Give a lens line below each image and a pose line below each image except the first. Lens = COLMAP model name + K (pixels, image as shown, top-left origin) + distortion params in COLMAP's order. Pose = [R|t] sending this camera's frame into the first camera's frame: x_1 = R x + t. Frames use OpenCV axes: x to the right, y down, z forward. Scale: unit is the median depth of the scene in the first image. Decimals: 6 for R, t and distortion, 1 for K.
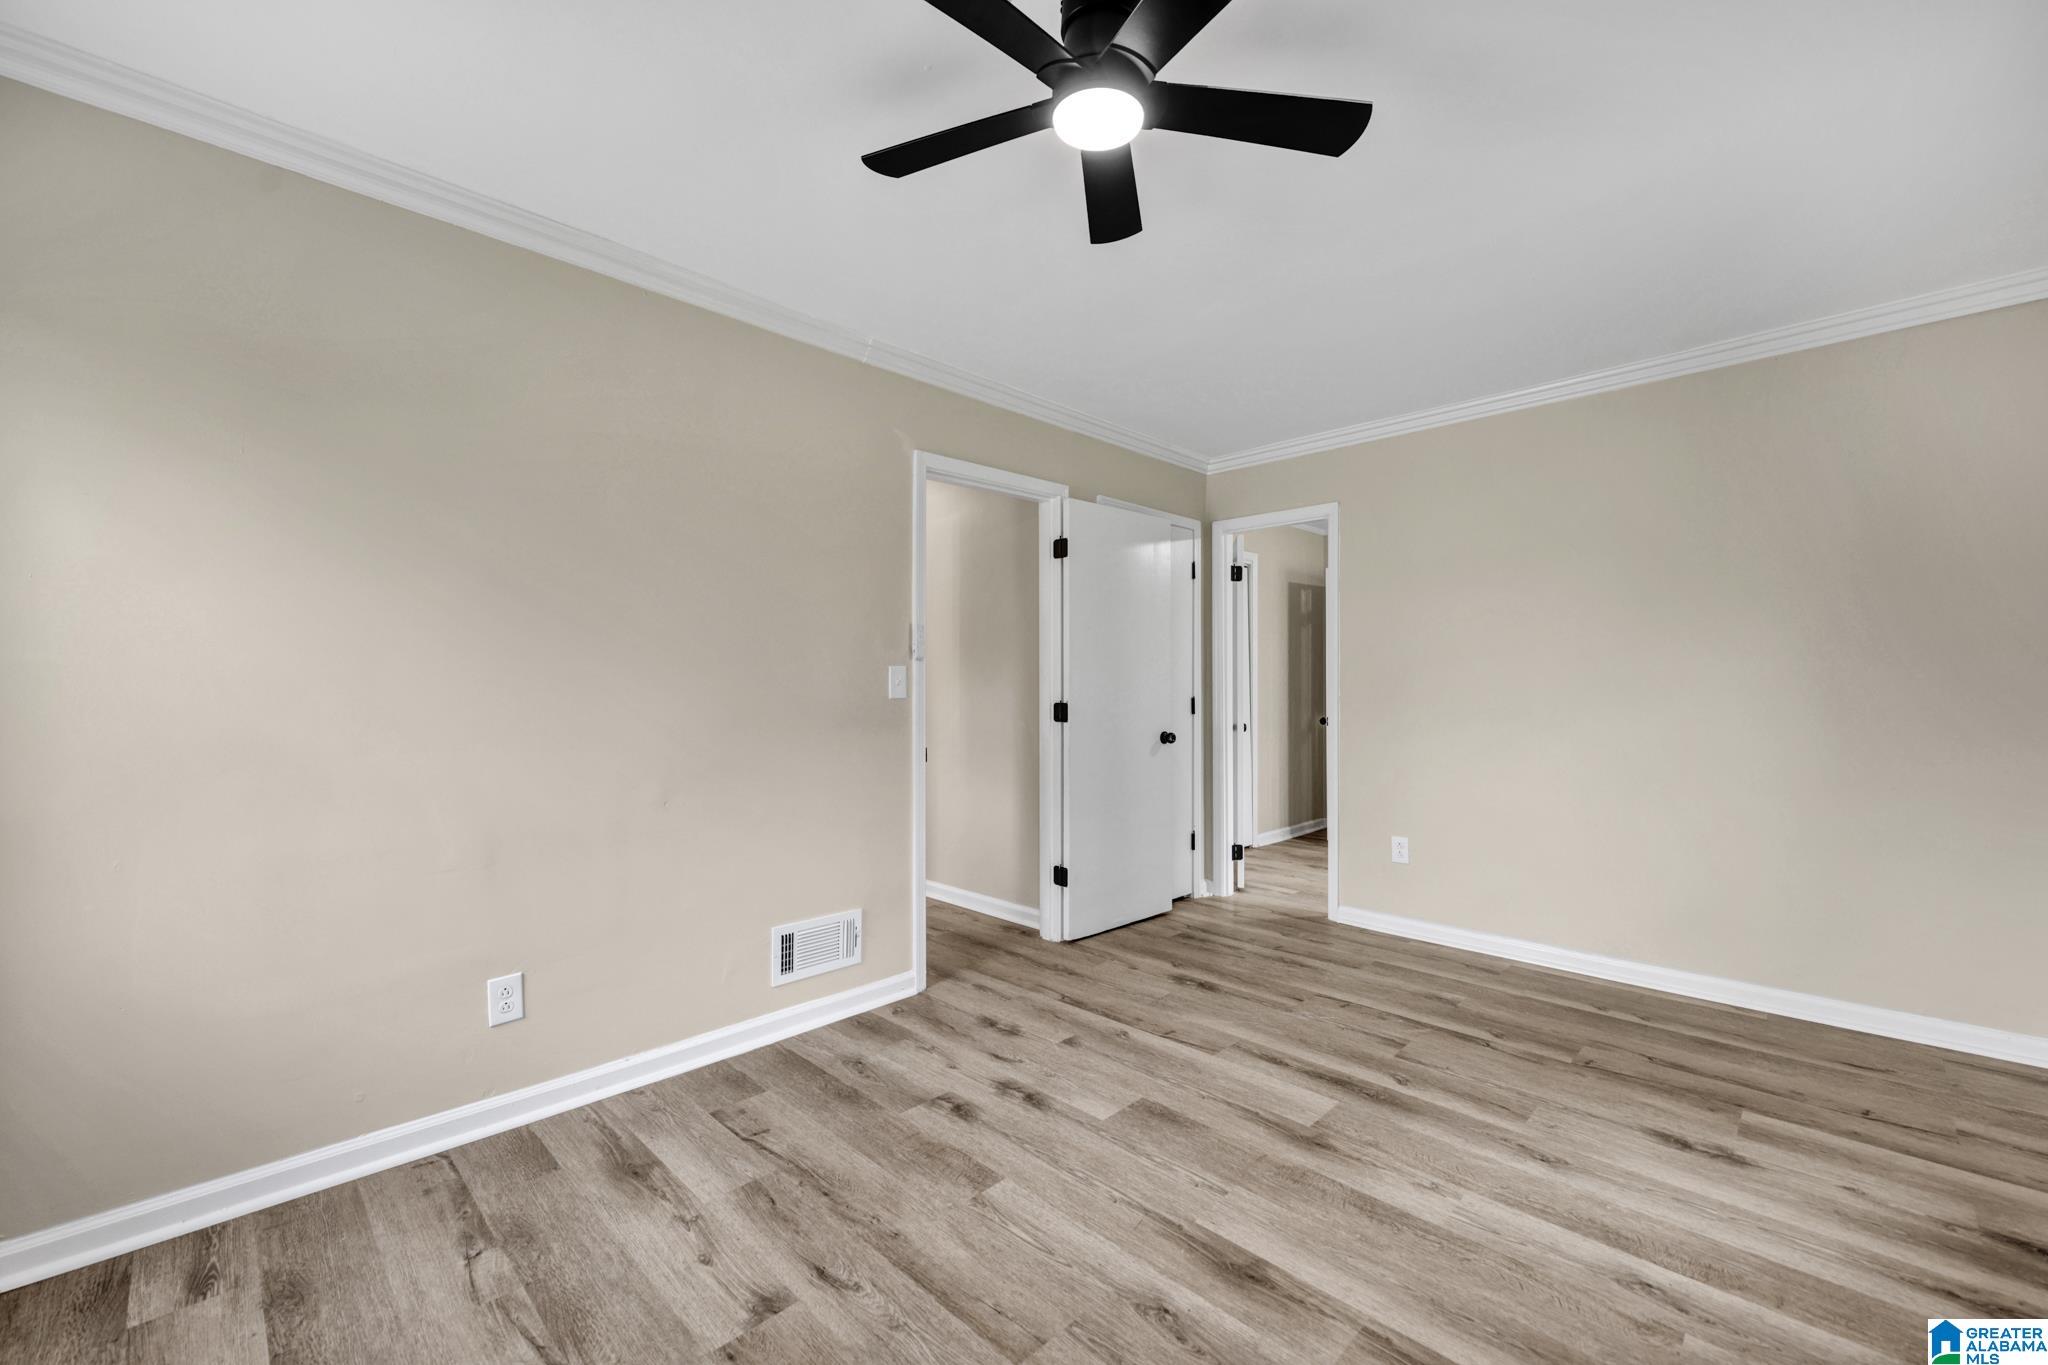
lens RADIAL K [[867.2, 0, 1025.7], [0, 867.2, 685.7], [0, 0, 1]] dist [0.016681, 0.000696]
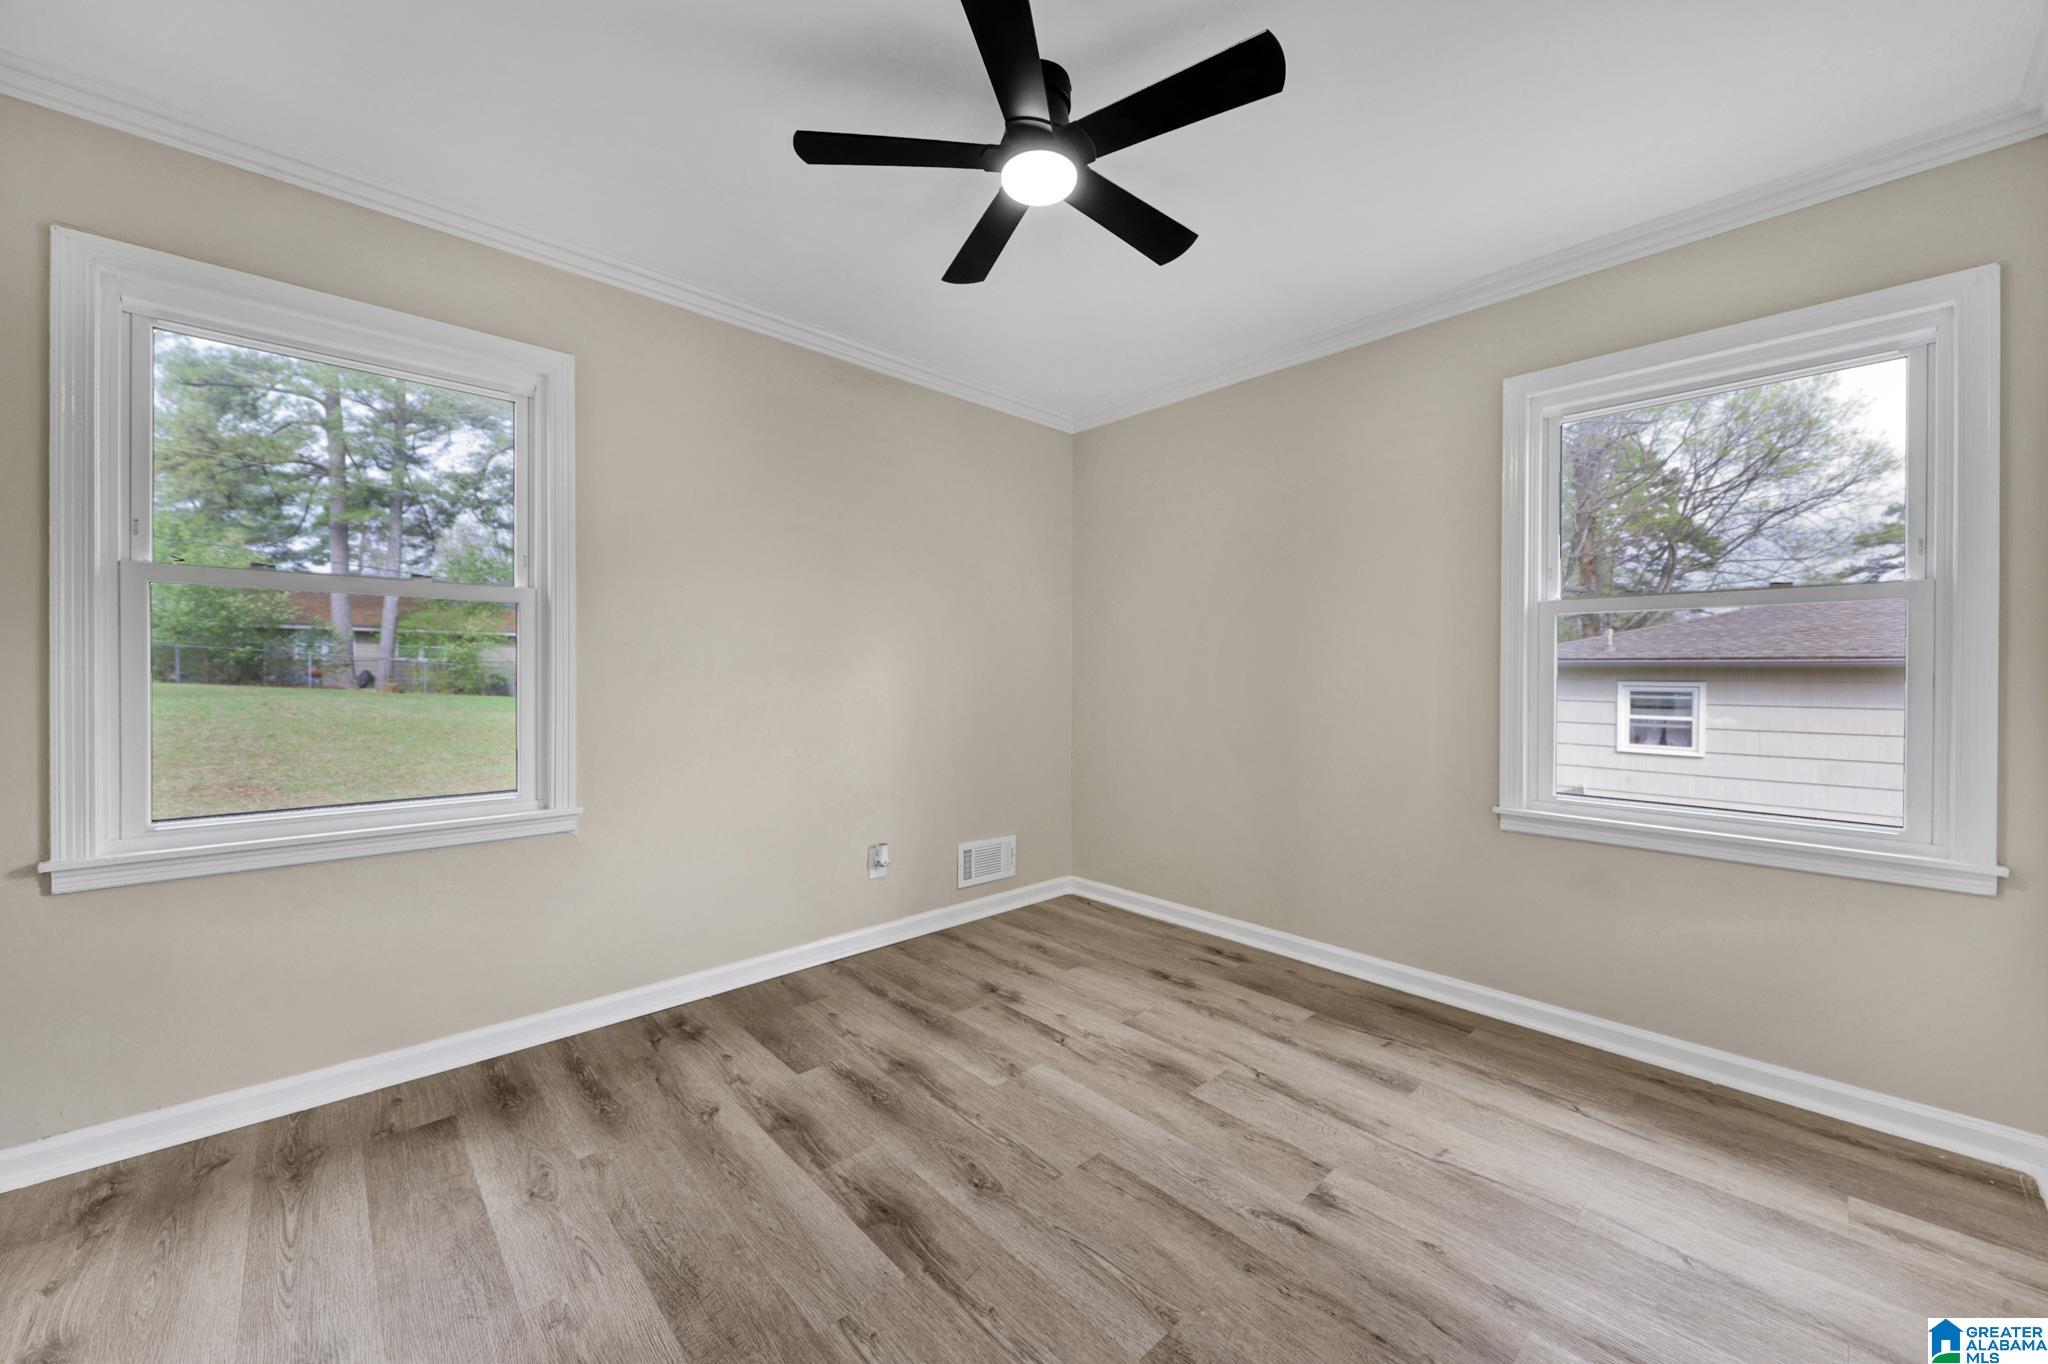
lens RADIAL K [[797.4, 0, 1022.6], [0, 797.4, 676.9], [0, 0, 1]] dist [-0.000870, -0.000008]
pose [[-0.999279, -0.004969, 0.037635, 0.056311], [-0.004711, 0.999965, 0.006930, 0.021028], [-0.037668, 0.006747, -0.999268, 1.899307]]
